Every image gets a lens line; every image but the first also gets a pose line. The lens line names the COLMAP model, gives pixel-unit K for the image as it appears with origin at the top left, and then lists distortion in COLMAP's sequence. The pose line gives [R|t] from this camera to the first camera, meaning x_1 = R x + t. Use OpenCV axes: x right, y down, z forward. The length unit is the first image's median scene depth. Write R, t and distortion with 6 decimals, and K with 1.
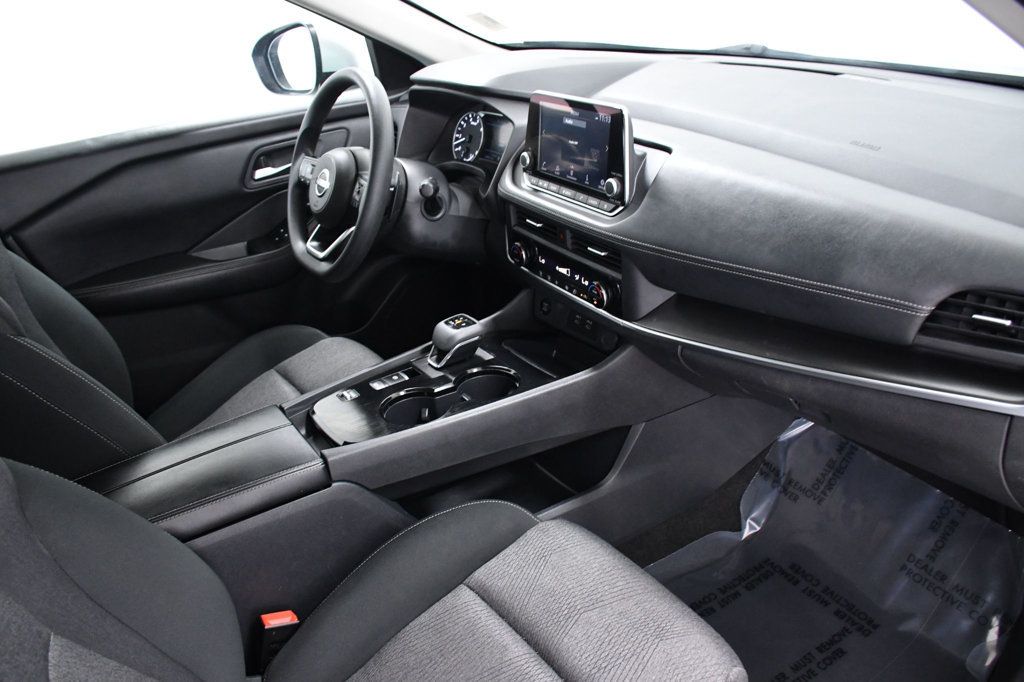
lens RADIAL K [[801.0, 0, 512.1], [0, 801.0, 347.0], [0, 0, 1]] dist [-0.129295, 0.066952]
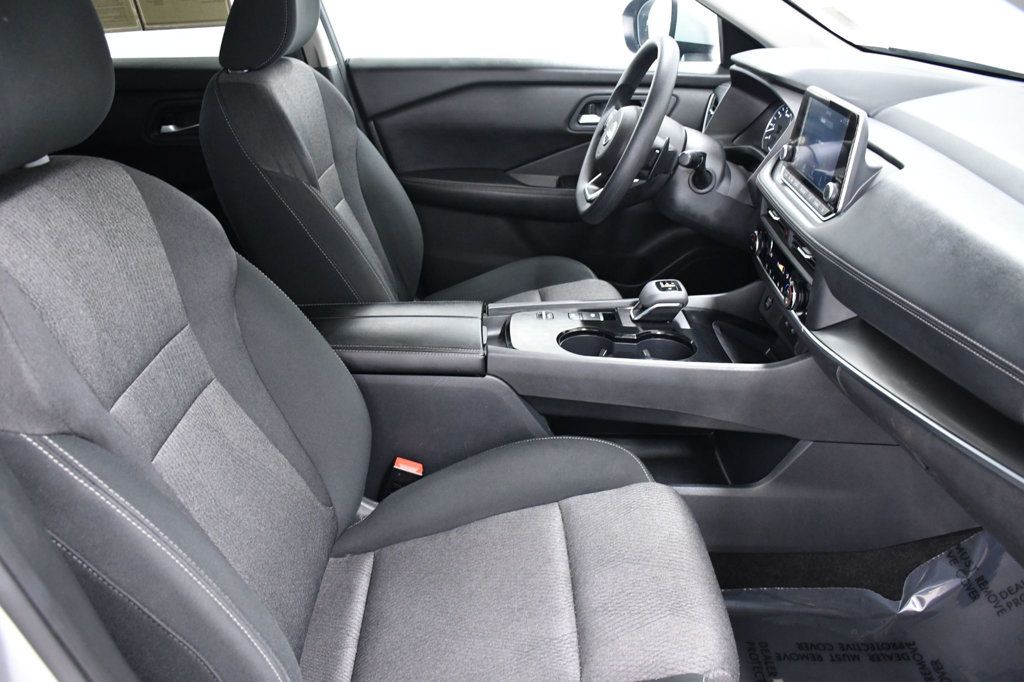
lens RADIAL K [[801.0, 0, 505.5], [0, 801.0, 338.8], [0, 0, 1]] dist [-0.129295, 0.066952]
pose [[0.834432, 0.318404, -0.449824, 0.234636], [-0.311960, 0.945751, 0.090749, 0.006274], [0.454316, 0.064603, 0.888495, -0.019527]]
